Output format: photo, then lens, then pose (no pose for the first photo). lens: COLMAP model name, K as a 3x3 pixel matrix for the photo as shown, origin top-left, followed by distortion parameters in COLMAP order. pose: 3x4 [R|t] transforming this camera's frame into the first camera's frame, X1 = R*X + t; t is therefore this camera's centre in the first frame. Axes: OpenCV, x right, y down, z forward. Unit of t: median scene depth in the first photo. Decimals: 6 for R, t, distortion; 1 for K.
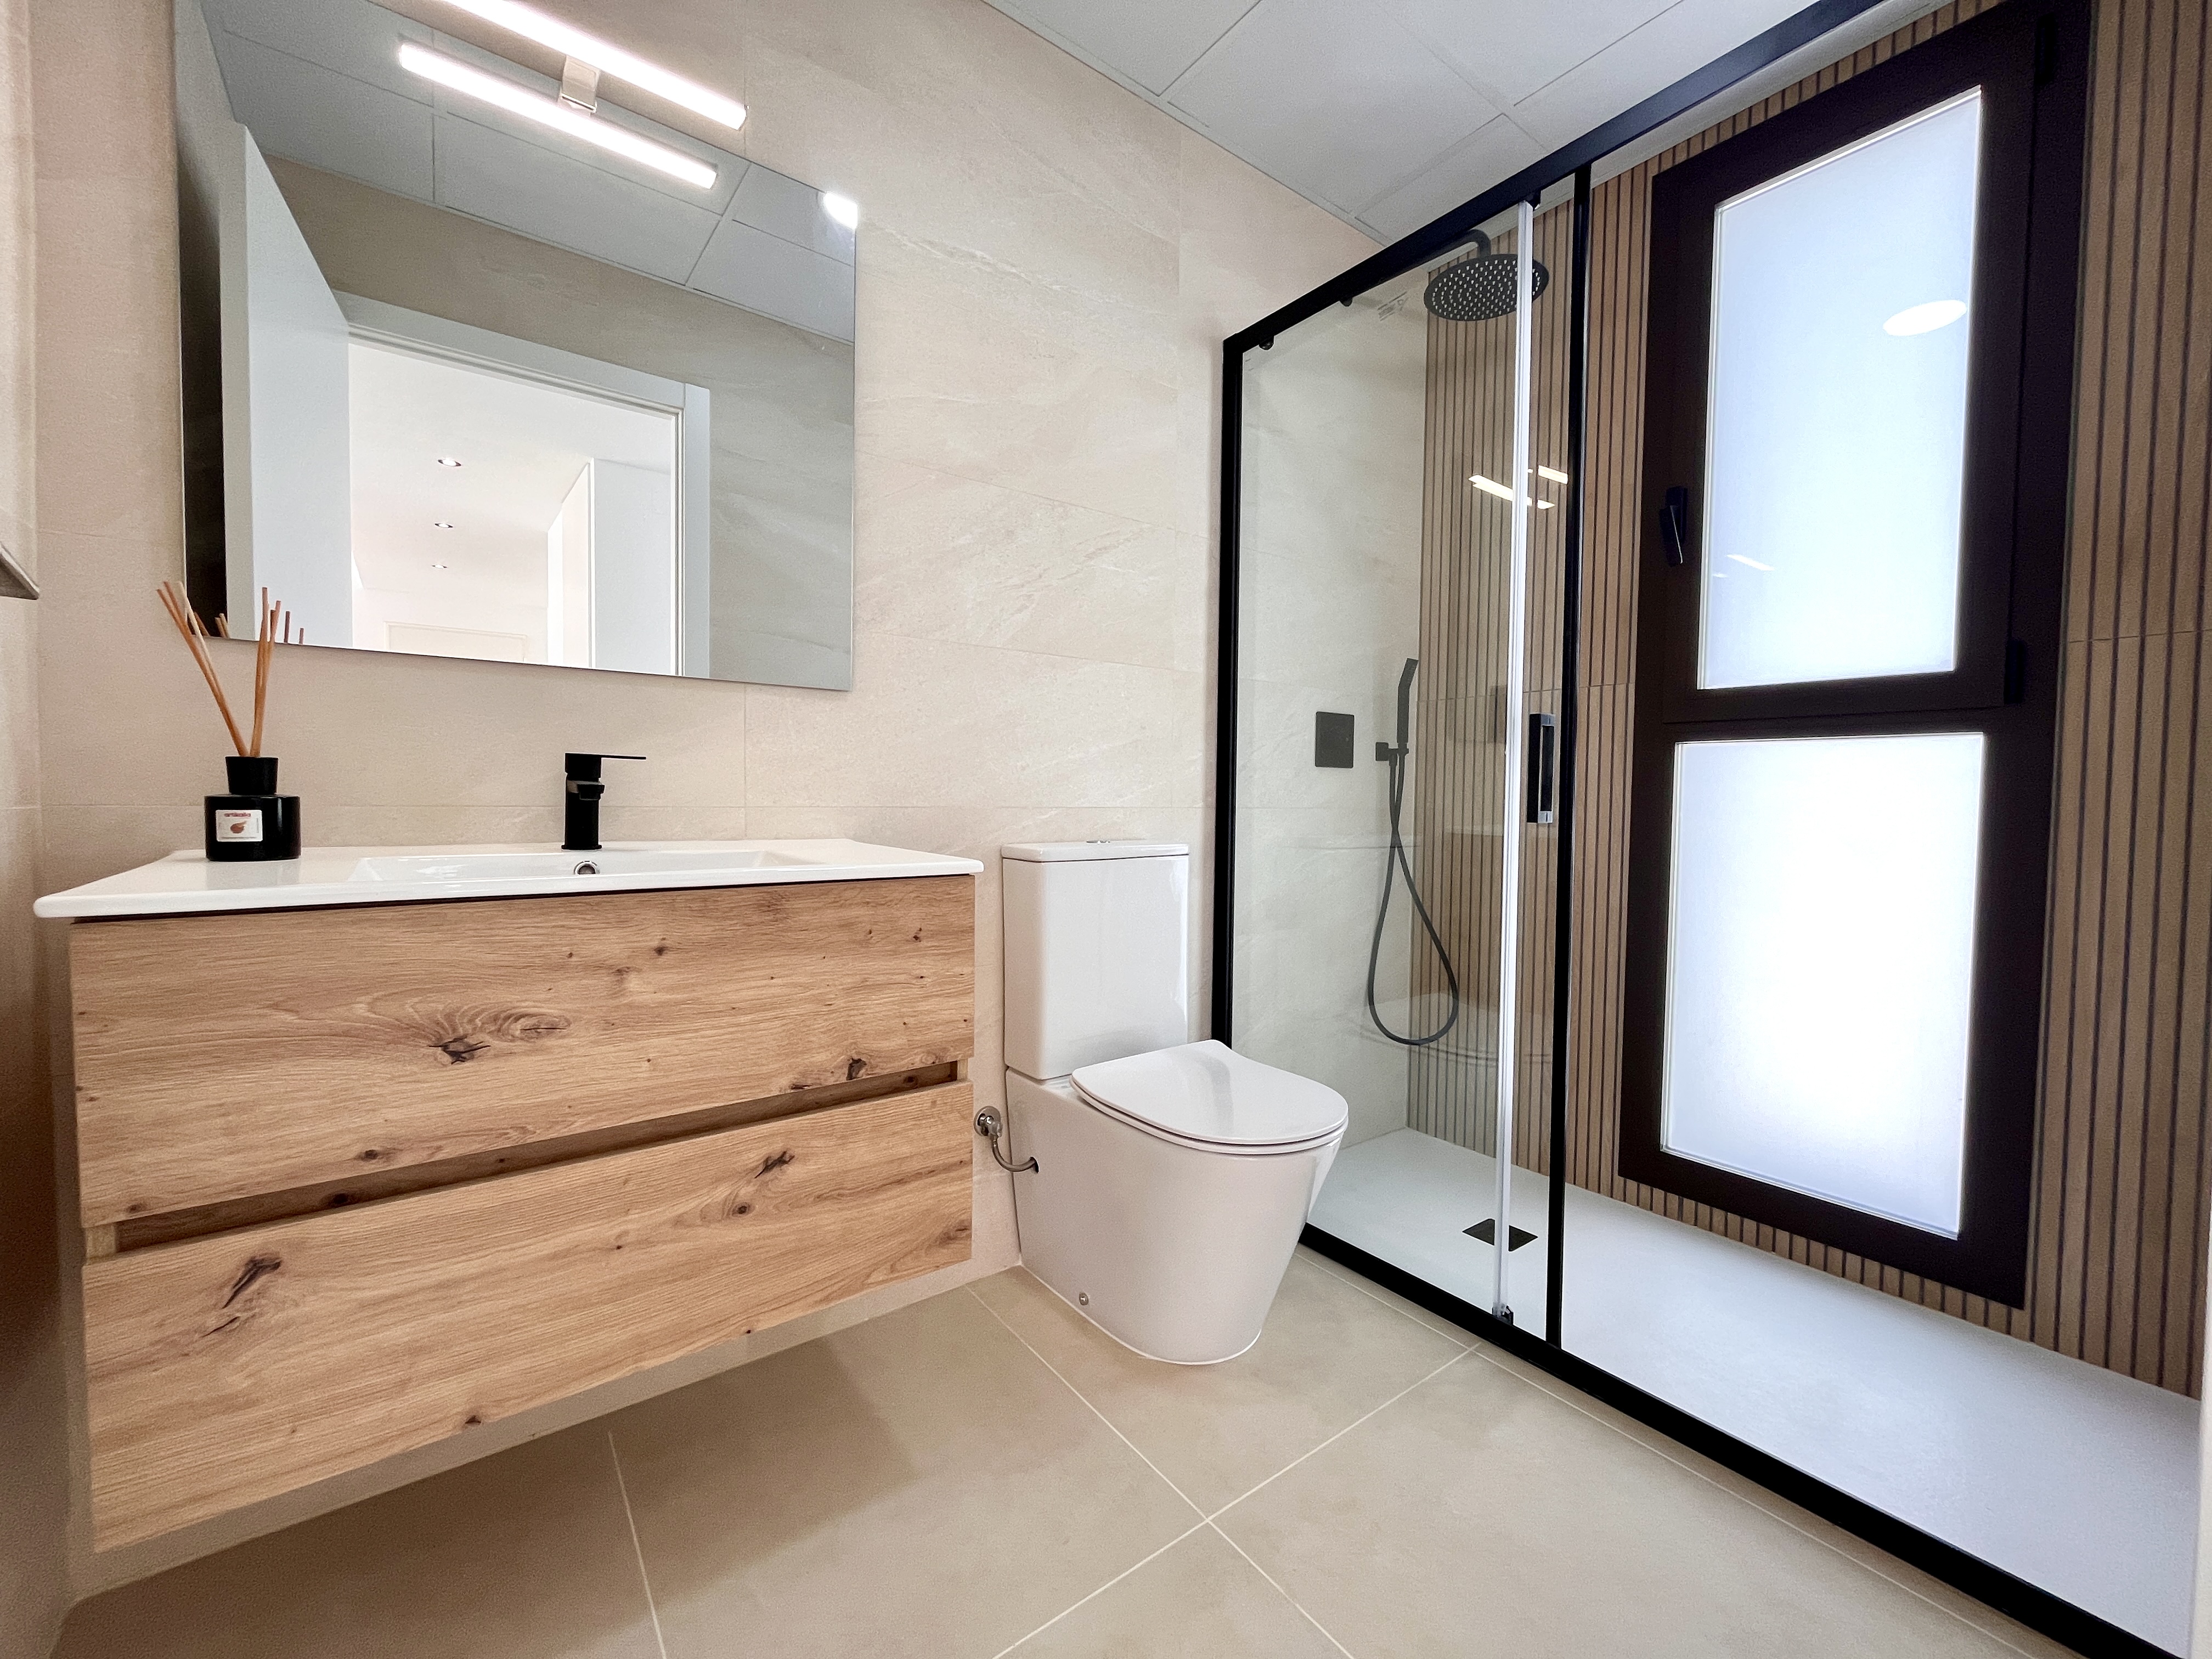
lens RADIAL K [[896.1, 0, 1110.4], [0, 896.1, 823.5], [0, 0, 1]] dist [-0.002008, 0.000316]
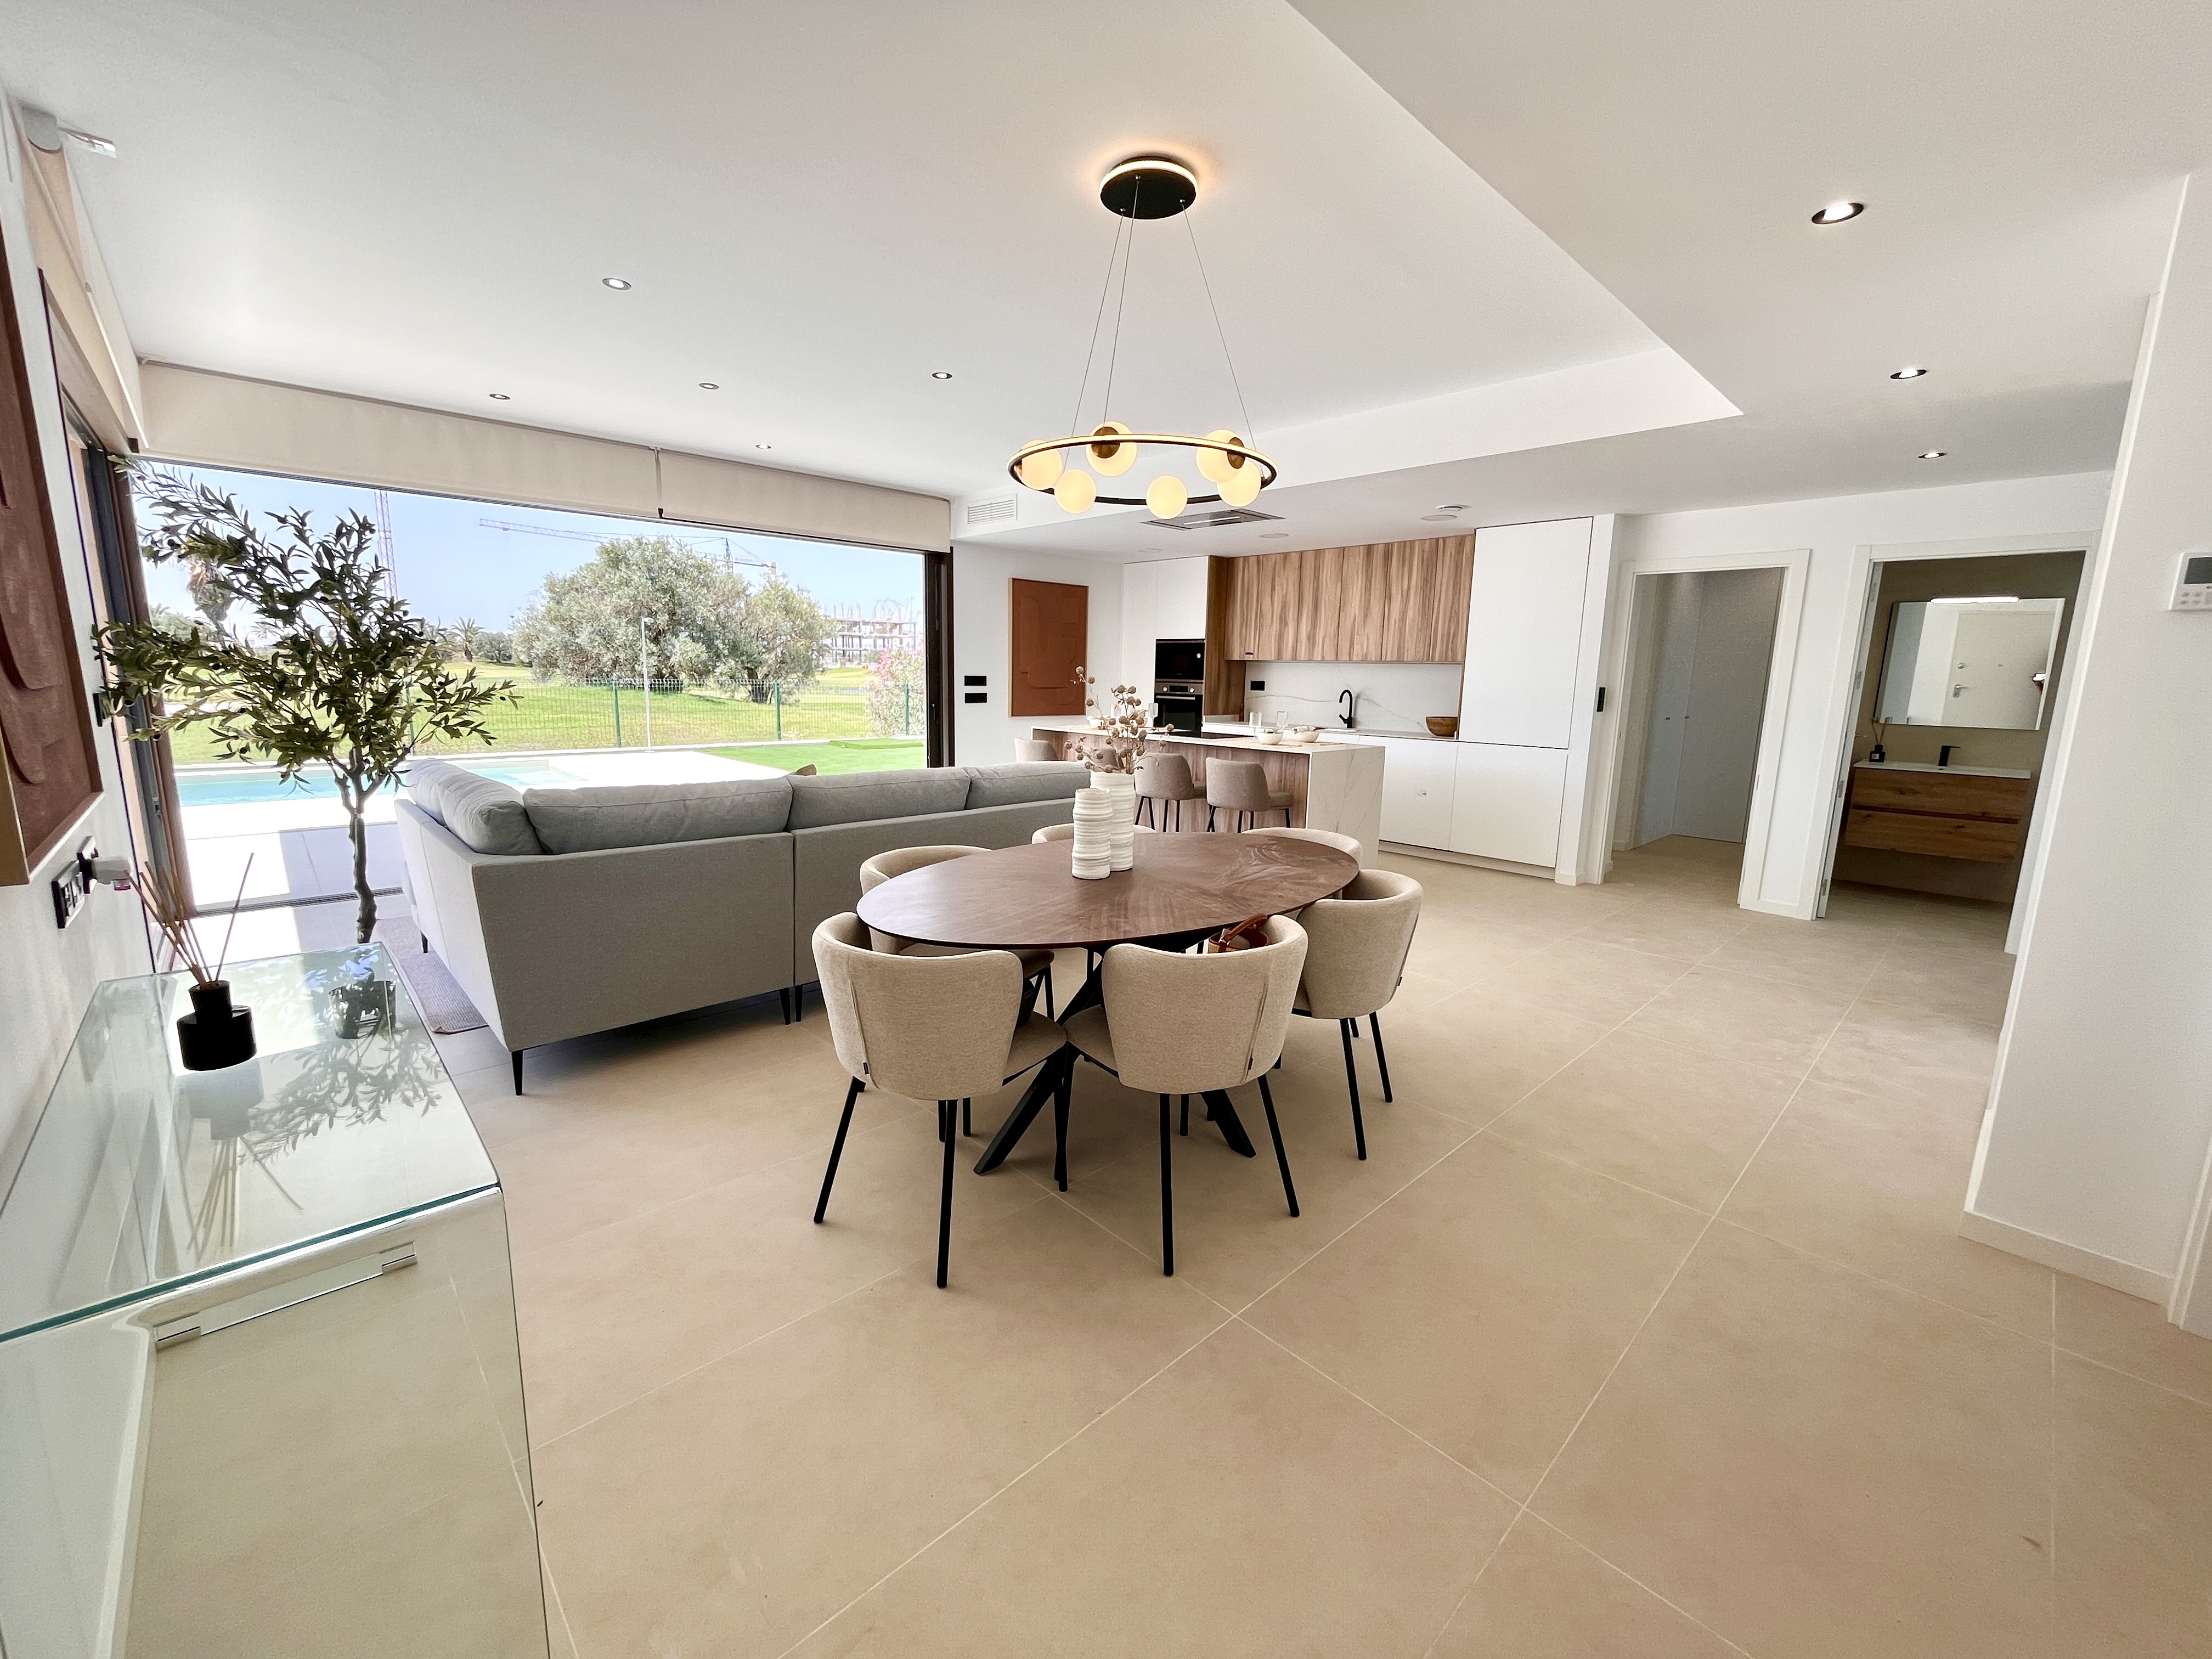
lens RADIAL K [[896.1, 0, 1107.0], [0, 896.1, 827.2], [0, 0, 1]] dist [-0.002008, 0.000316]
pose [[0.120963, 0.157400, -0.980099, 4.117570], [-0.056700, 0.986832, 0.151483, -0.134832], [0.991036, 0.037247, 0.128295, -4.587985]]
